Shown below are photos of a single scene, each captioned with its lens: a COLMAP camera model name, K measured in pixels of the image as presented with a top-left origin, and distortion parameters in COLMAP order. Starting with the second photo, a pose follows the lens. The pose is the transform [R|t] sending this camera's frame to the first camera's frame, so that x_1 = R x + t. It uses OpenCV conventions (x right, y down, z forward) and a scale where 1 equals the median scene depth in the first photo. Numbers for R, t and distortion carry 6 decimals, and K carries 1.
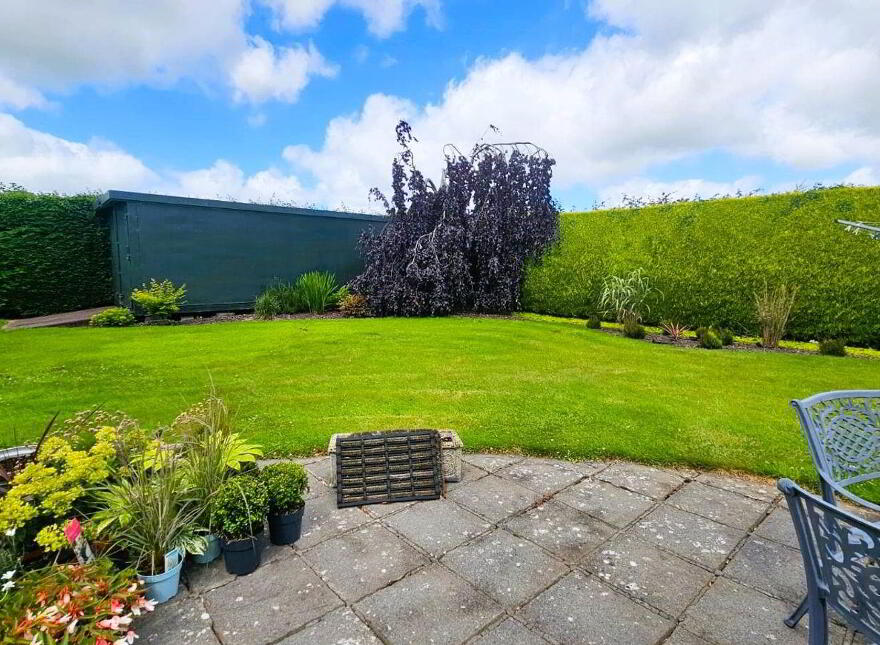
lens RADIAL K [[538.0, 0, 440.0], [0, 538.0, 322.5], [0, 0, 1]] dist [-0.023673, -0.000050]
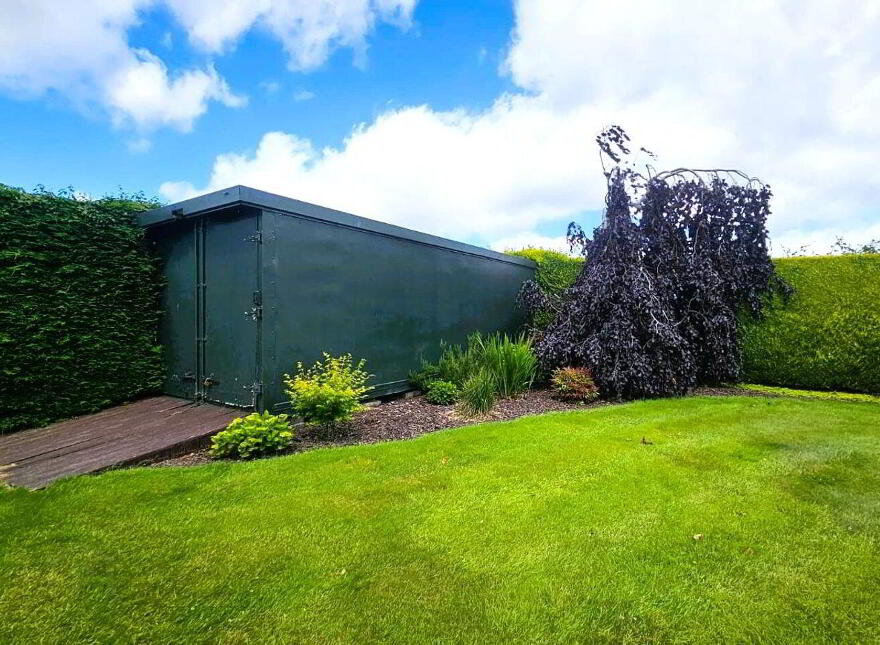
lens RADIAL K [[538.0, 0, 440.0], [0, 538.0, 322.5], [0, 0, 1]] dist [-0.023673, -0.000050]
pose [[0.965063, -0.003034, 0.261999, -0.122632], [0.027117, 0.995720, -0.088353, -0.013121], [-0.260609, 0.092371, 0.961015, 0.097118]]
